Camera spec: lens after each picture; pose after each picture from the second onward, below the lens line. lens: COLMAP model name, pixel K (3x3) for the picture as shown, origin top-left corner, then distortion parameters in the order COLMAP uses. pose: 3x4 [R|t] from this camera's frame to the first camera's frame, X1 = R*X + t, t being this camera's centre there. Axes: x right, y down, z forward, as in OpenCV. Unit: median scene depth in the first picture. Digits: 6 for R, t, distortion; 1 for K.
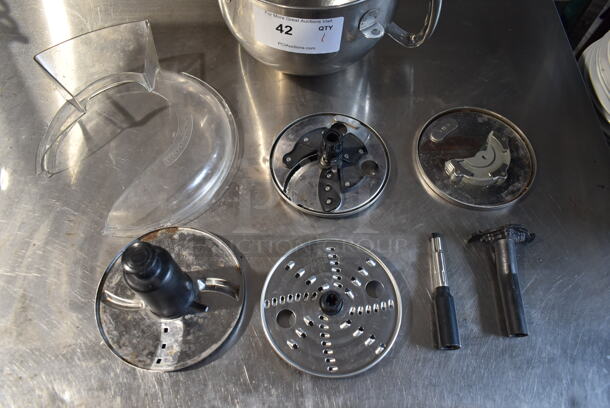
lens RADIAL K [[457.0, 0, 305.0], [0, 457.0, 204.0], [0, 0, 1]] dist [-0.001506, -0.003573]
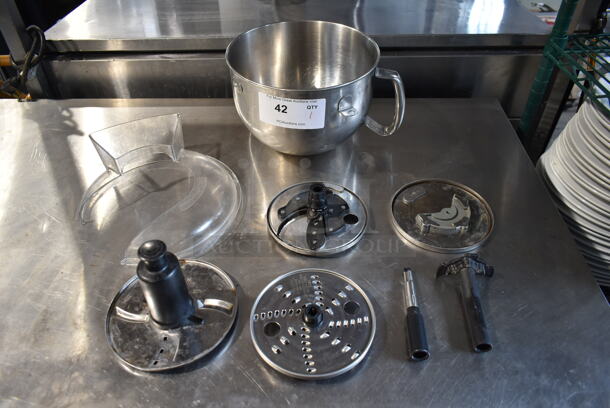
lens RADIAL K [[457.0, 0, 305.0], [0, 457.0, 204.0], [0, 0, 1]] dist [-0.001506, -0.003573]
pose [[0.999351, 0.008555, -0.034980, 0.070855], [-0.019786, 0.942061, -0.334859, 0.313004], [0.030088, 0.335333, 0.941619, -0.147434]]
